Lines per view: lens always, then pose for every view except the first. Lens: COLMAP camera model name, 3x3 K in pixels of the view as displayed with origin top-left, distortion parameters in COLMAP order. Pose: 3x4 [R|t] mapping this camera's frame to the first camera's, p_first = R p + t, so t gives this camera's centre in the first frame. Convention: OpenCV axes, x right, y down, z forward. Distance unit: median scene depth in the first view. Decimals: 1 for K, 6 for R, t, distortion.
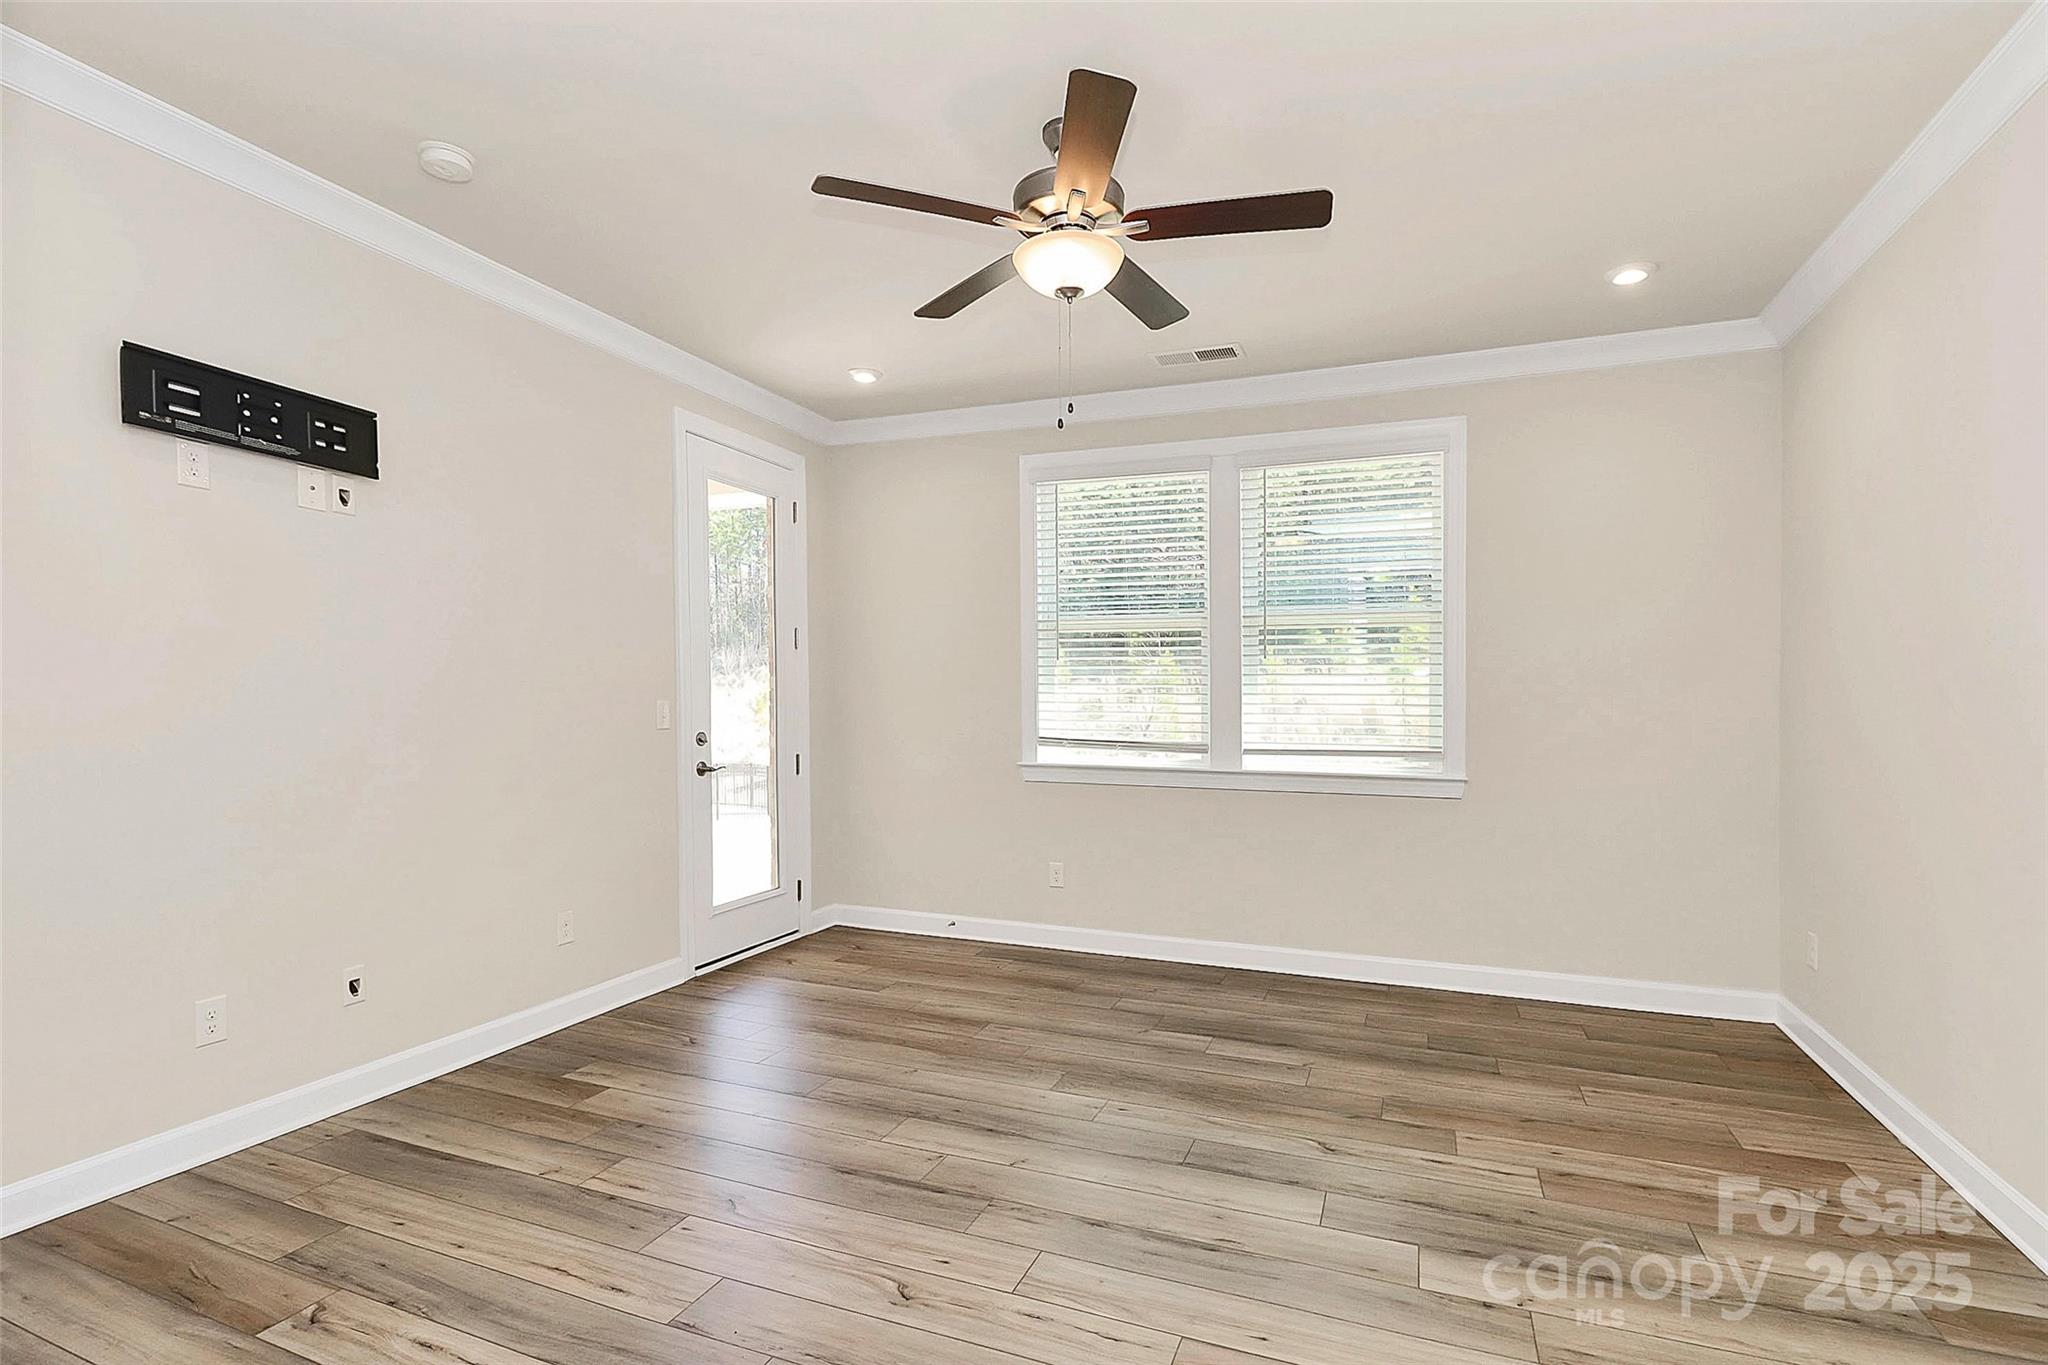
lens RADIAL K [[982.1, 0, 1038.6], [0, 982.1, 691.3], [0, 0, 1]] dist [0.030338, 0.003939]
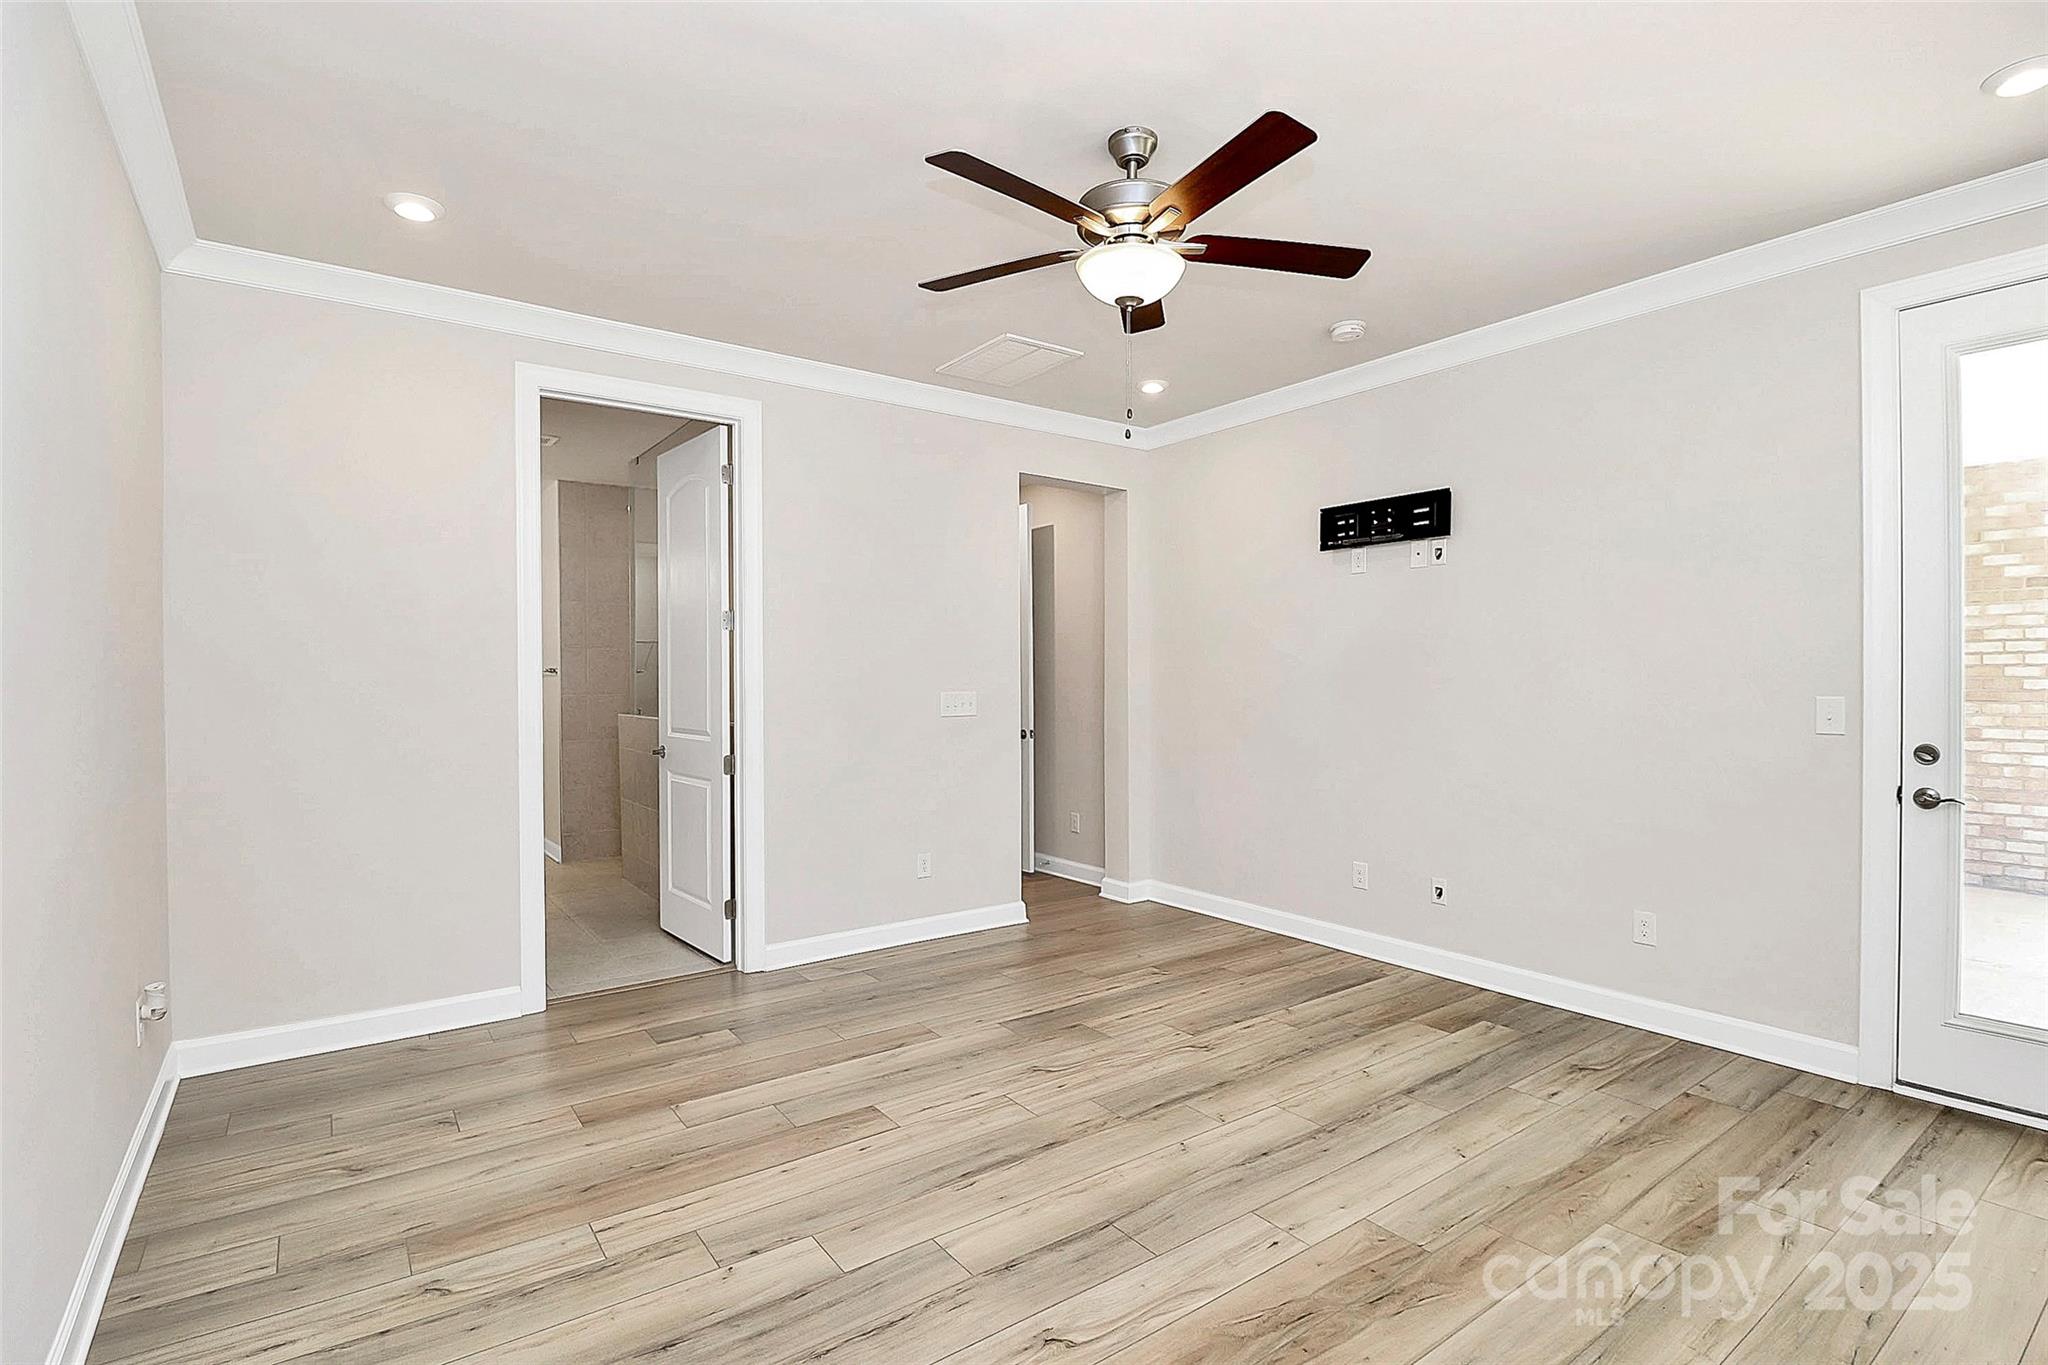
lens RADIAL K [[982.1, 0, 1037.1], [0, 982.1, 686.7], [0, 0, 1]] dist [0.030338, 0.003939]
pose [[-0.527447, -0.005108, -0.849572, 0.960812], [0.010895, 0.999859, -0.012776, 0.012947], [0.849518, -0.015995, -0.527317, 1.465736]]
